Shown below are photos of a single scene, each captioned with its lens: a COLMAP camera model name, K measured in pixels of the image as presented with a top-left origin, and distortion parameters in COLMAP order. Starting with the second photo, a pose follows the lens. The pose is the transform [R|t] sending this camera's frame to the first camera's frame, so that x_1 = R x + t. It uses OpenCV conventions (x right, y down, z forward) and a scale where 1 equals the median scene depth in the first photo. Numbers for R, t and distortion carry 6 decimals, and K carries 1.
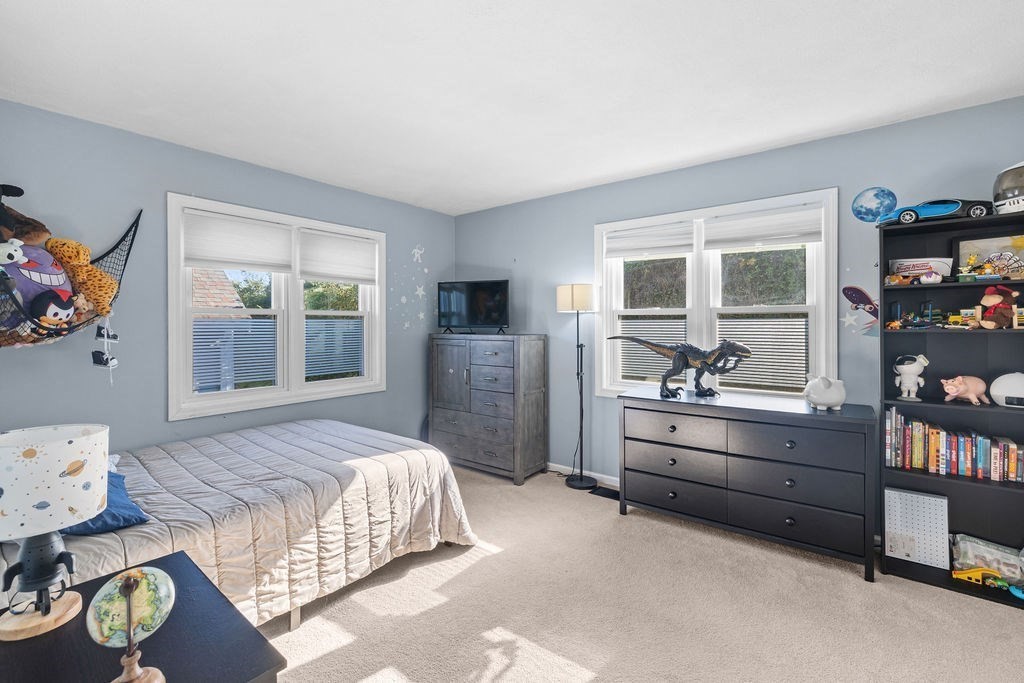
lens RADIAL K [[442.4, 0, 508.5], [0, 442.4, 334.9], [0, 0, 1]] dist [0.002989, 0.000643]
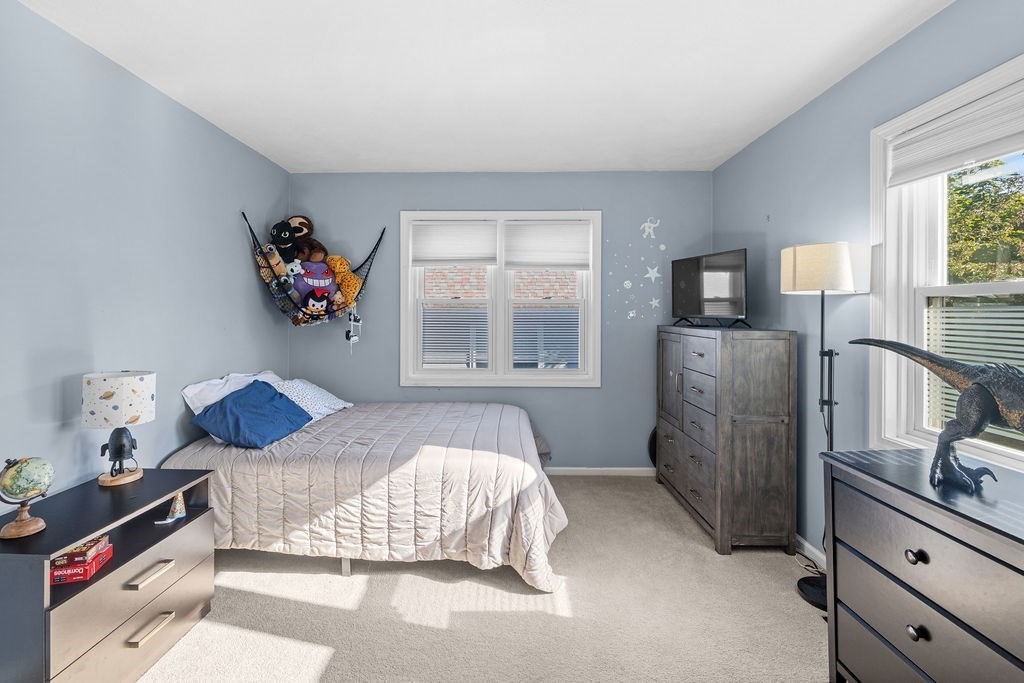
lens RADIAL K [[458.8, 0, 509.2], [0, 458.8, 325.6], [0, 0, 1]] dist [-0.001125, -0.000370]
pose [[0.609973, 0.026390, -0.791983, 0.579470], [-0.024328, 0.999598, 0.014571, -0.013329], [0.792049, 0.010379, 0.610370, 0.491997]]
